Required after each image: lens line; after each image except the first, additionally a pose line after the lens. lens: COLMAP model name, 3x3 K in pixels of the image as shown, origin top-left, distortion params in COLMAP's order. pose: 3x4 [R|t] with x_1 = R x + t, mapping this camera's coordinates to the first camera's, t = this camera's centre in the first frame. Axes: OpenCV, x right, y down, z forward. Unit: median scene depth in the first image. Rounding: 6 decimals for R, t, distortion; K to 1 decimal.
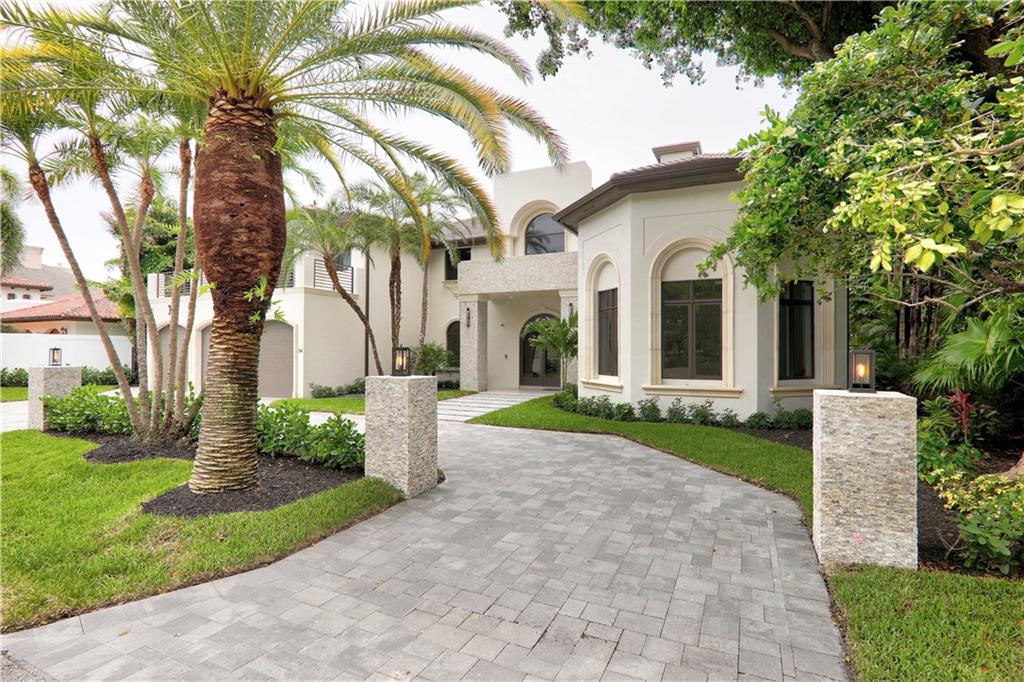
lens RADIAL K [[502.5, 0, 512.0], [0, 502.5, 341.0], [0, 0, 1]] dist [-0.018738, -0.000147]
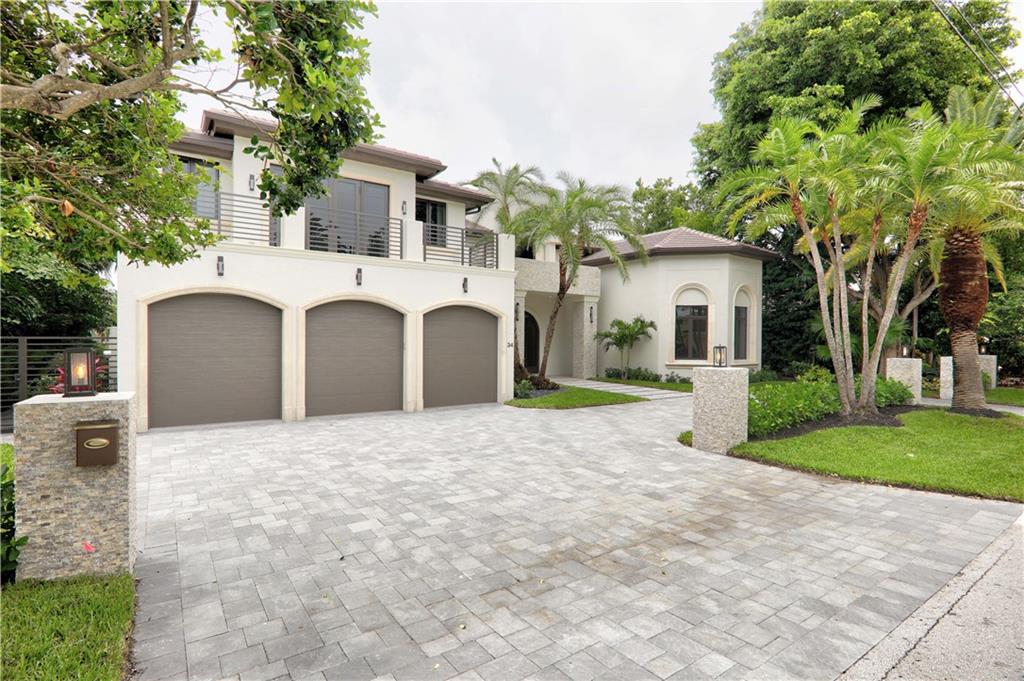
lens RADIAL K [[502.5, 0, 512.0], [0, 502.5, 340.5], [0, 0, 1]] dist [-0.018738, -0.000147]
pose [[0.475757, -0.001212, 0.879576, -1.102092], [-0.021011, 0.999698, 0.012742, -0.000715], [-0.879326, -0.024543, 0.475588, 0.555469]]
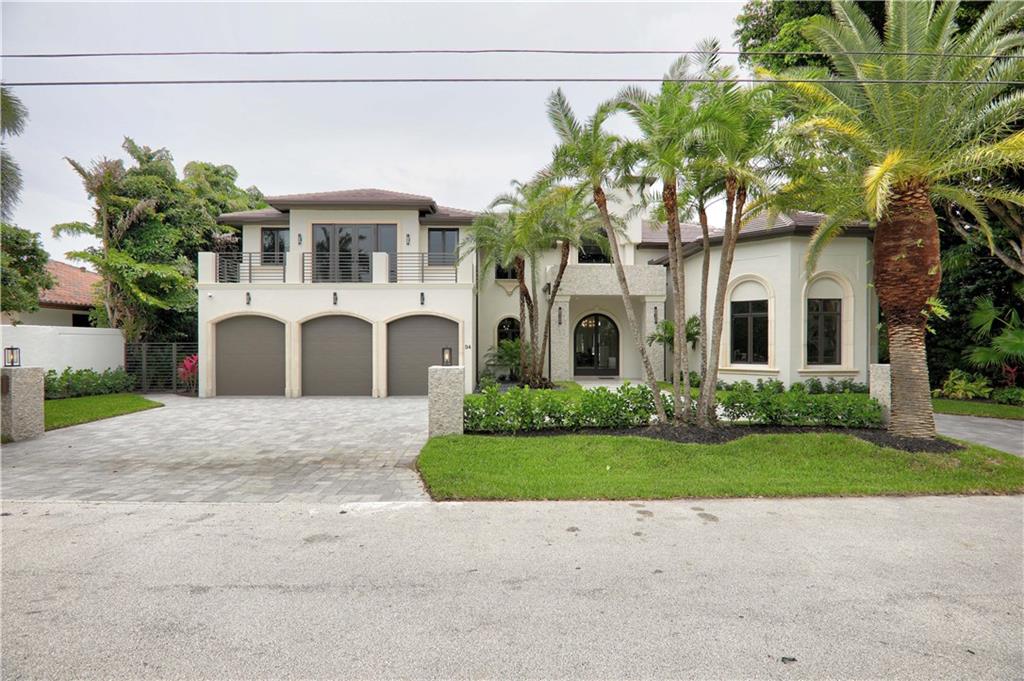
lens RADIAL K [[502.5, 0, 512.0], [0, 502.5, 340.5], [0, 0, 1]] dist [-0.018738, -0.000147]
pose [[0.884943, -0.003053, 0.465690, -0.758003], [-0.004295, 0.999882, 0.014717, -0.009437], [-0.465680, -0.015024, 0.884825, 0.072948]]
